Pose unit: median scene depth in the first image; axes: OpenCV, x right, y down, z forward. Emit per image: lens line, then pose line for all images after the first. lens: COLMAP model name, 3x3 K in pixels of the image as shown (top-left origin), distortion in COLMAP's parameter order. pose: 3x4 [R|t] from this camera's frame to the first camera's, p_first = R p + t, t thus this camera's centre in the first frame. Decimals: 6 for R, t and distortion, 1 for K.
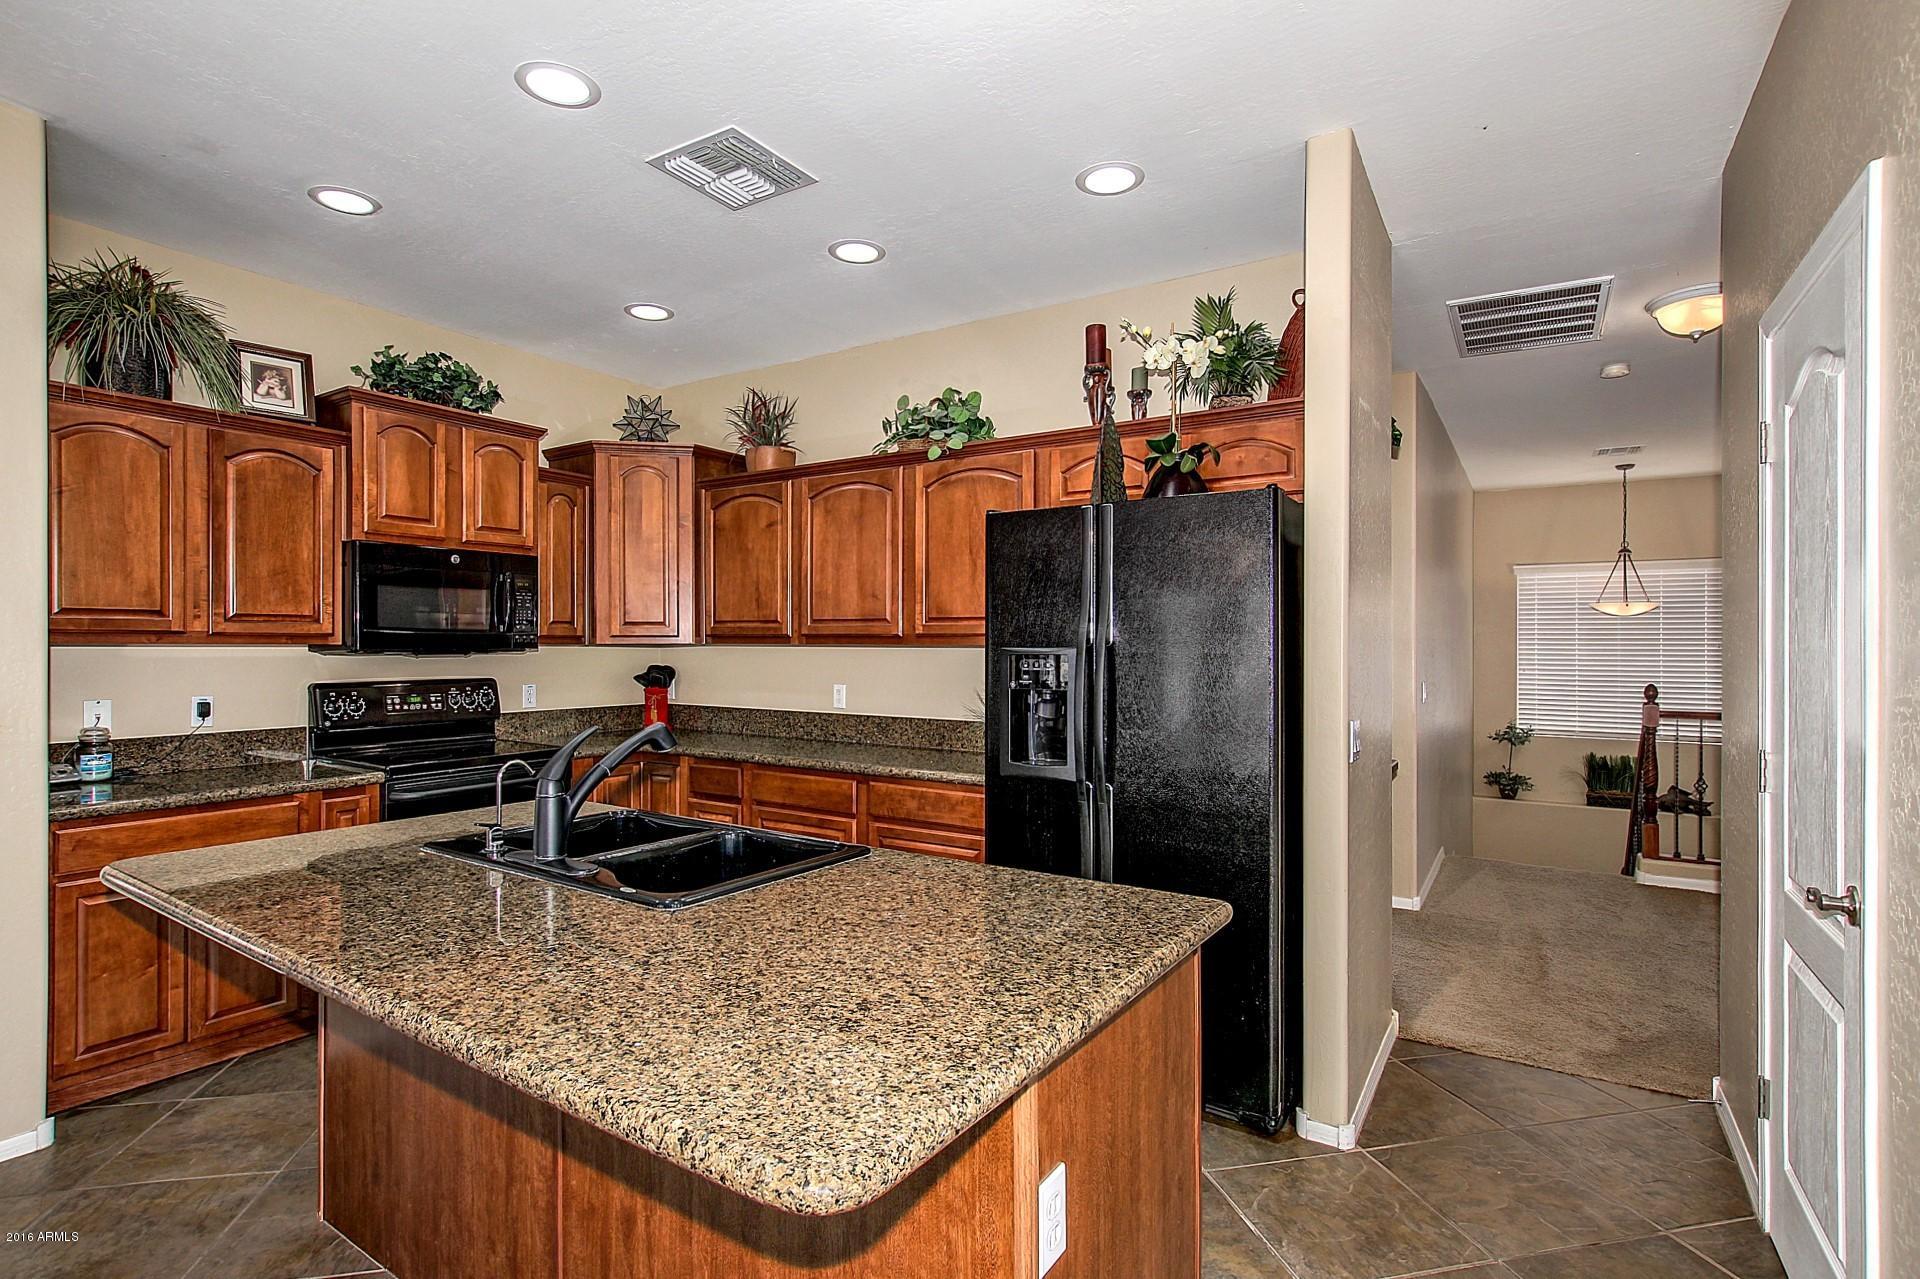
lens RADIAL K [[911.3, 0, 986.9], [0, 911.3, 637.8], [0, 0, 1]] dist [-0.009856, 0.000019]
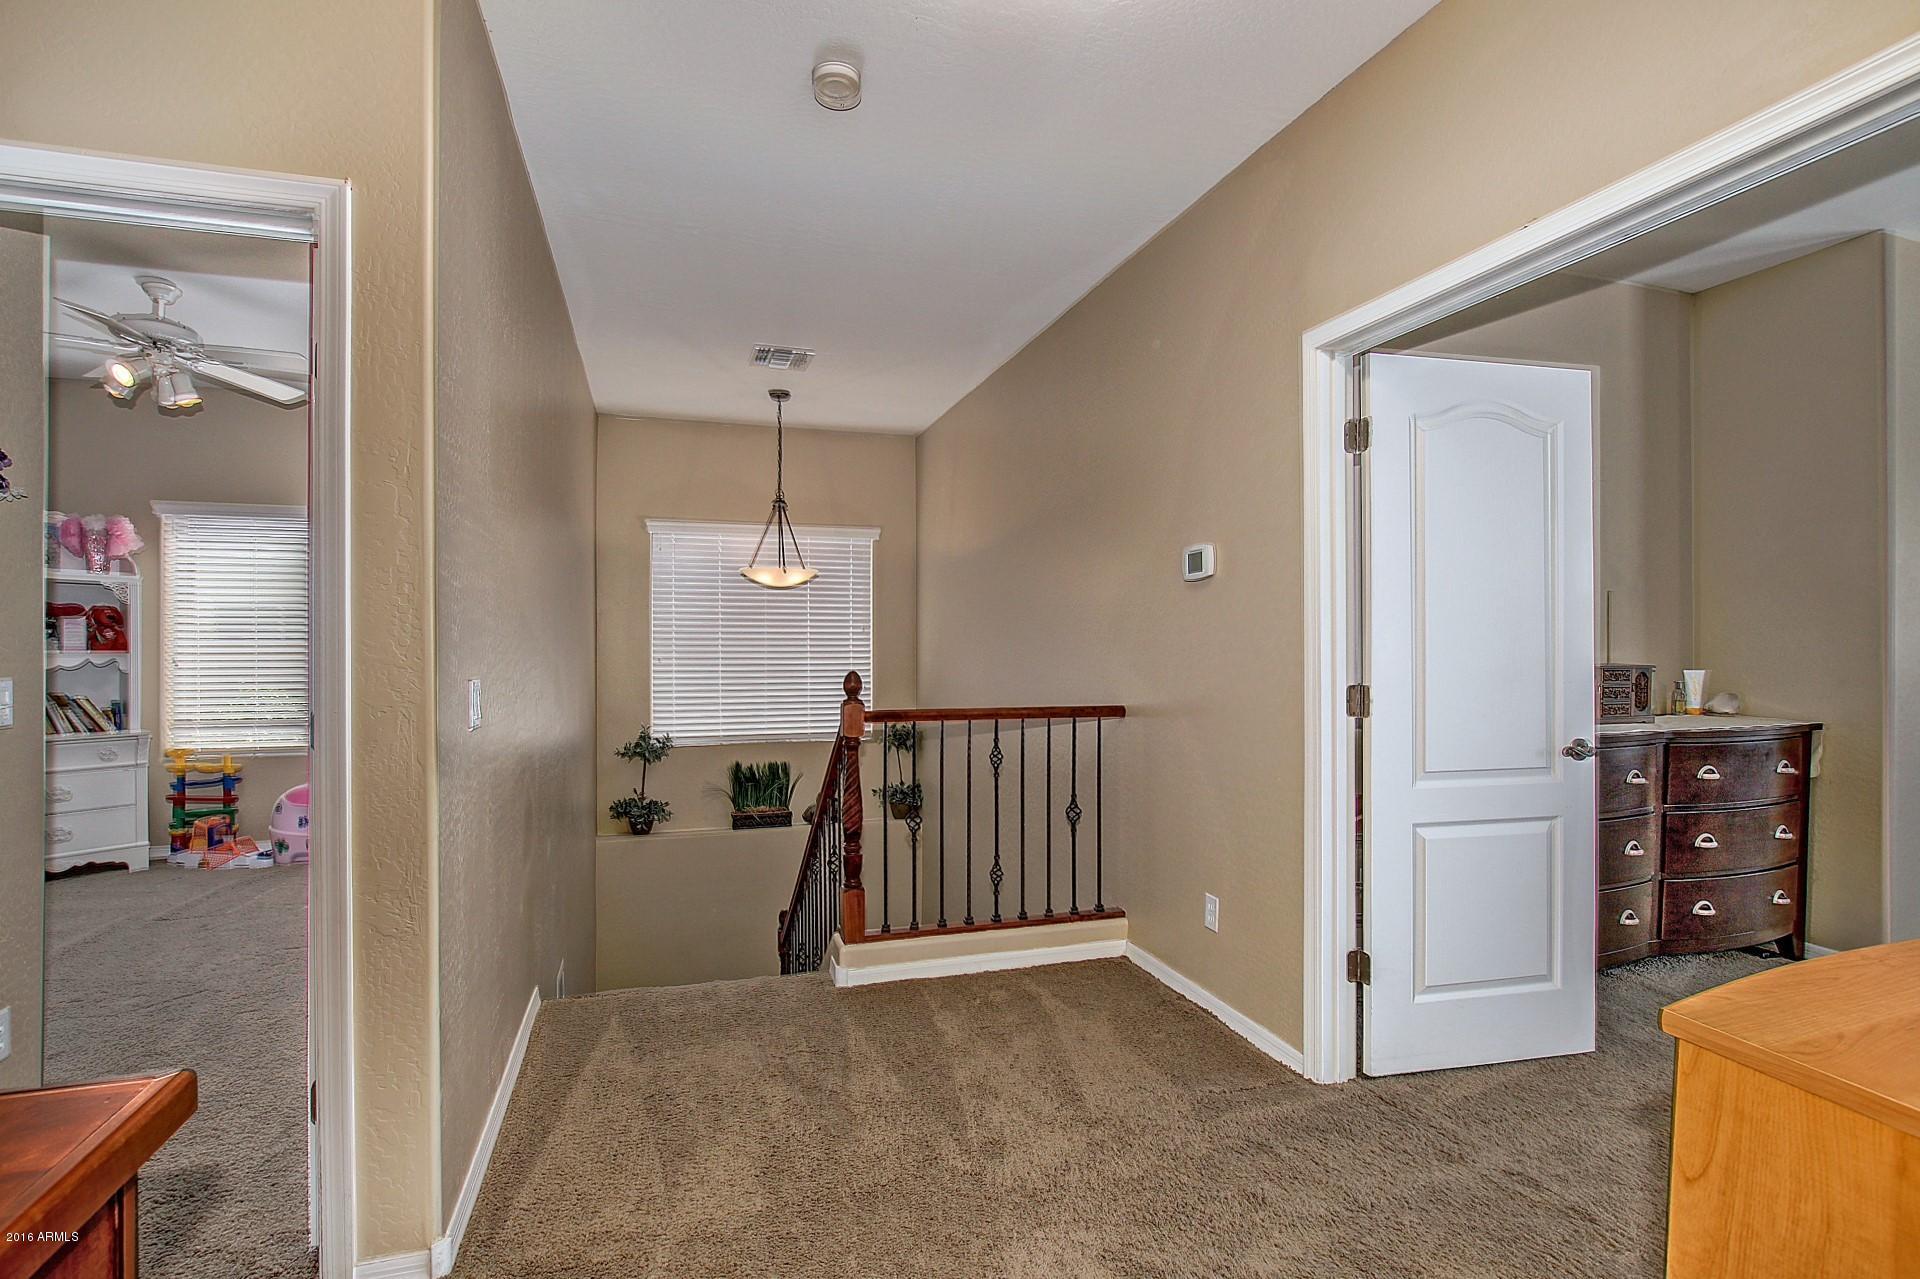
lens RADIAL K [[901.7, 0, 960.0], [0, 901.7, 639.5], [0, 0, 1]] dist [0.000996, 0.000102]
pose [[0.645380, -0.001289, 0.763861, 0.190187], [-0.000479, 0.999998, 0.002092, 0.018308], [-0.763862, -0.001716, 0.645378, 0.343786]]
